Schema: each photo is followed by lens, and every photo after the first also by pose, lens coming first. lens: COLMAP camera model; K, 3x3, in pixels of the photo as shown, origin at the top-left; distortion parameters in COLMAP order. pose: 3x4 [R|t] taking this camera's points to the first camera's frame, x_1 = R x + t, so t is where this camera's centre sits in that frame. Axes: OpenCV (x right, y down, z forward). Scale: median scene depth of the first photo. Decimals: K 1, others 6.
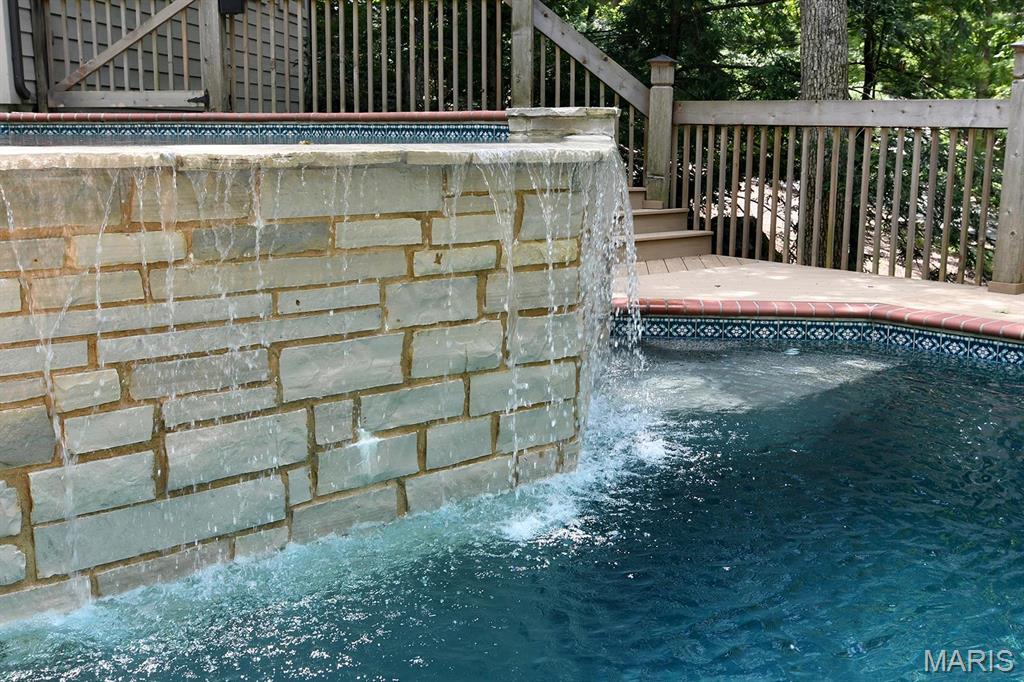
lens RADIAL K [[1074.7, 0, 512.0], [0, 1074.7, 341.0], [0, 0, 1]] dist [-0.002796, -0.005791]
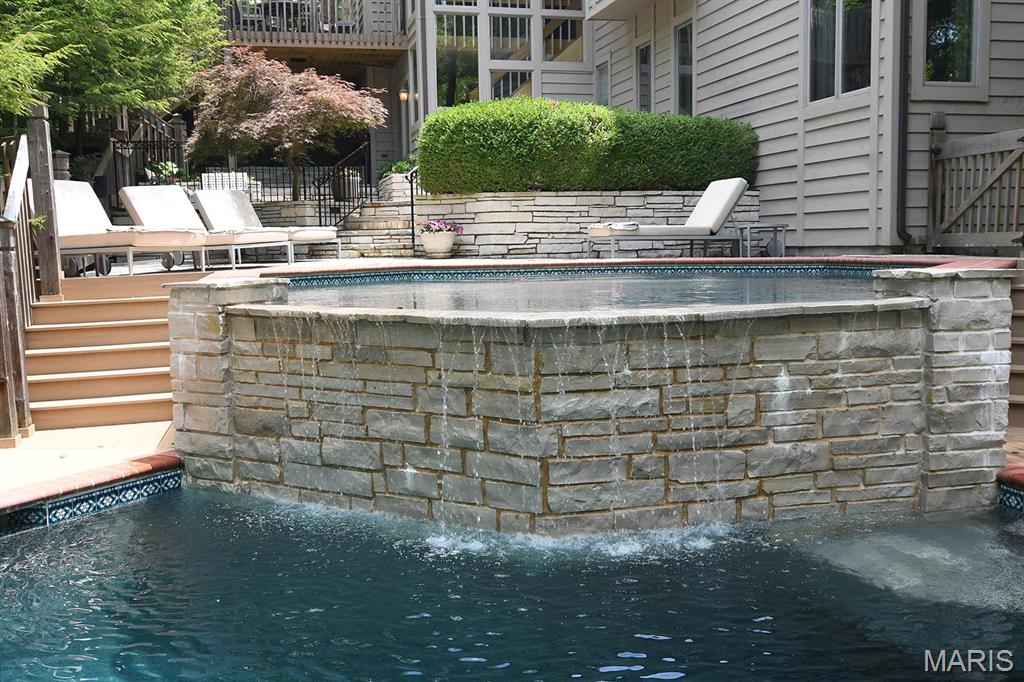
lens RADIAL K [[1016.7, 0, 512.0], [0, 1016.7, 341.0], [0, 0, 1]] dist [0.003509, -0.006812]
pose [[0.335107, 0.080353, -0.938748, 1.538832], [-0.163043, 0.986271, 0.026218, -0.198338], [0.927966, 0.144270, 0.343607, 0.541820]]
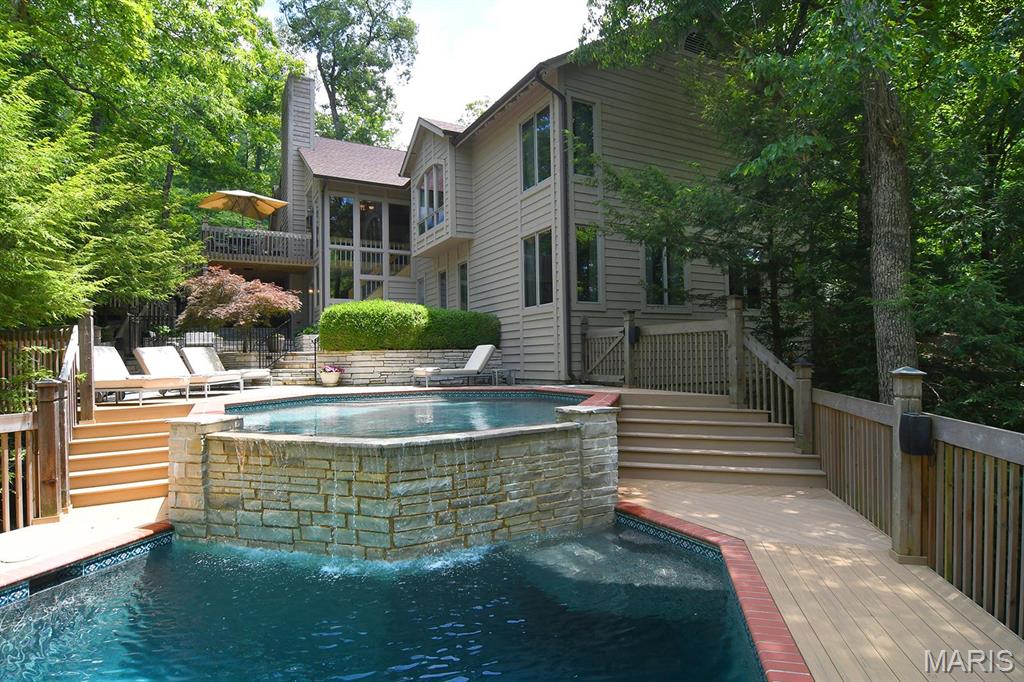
lens RADIAL K [[547.1, 0, 512.0], [0, 547.1, 341.0], [0, 0, 1]] dist [-0.005390, -0.011761]
pose [[0.560413, -0.040960, -0.827200, 1.626488], [-0.140226, 0.979664, -0.143511, -0.312256], [0.816256, 0.196420, 0.543273, 0.476074]]
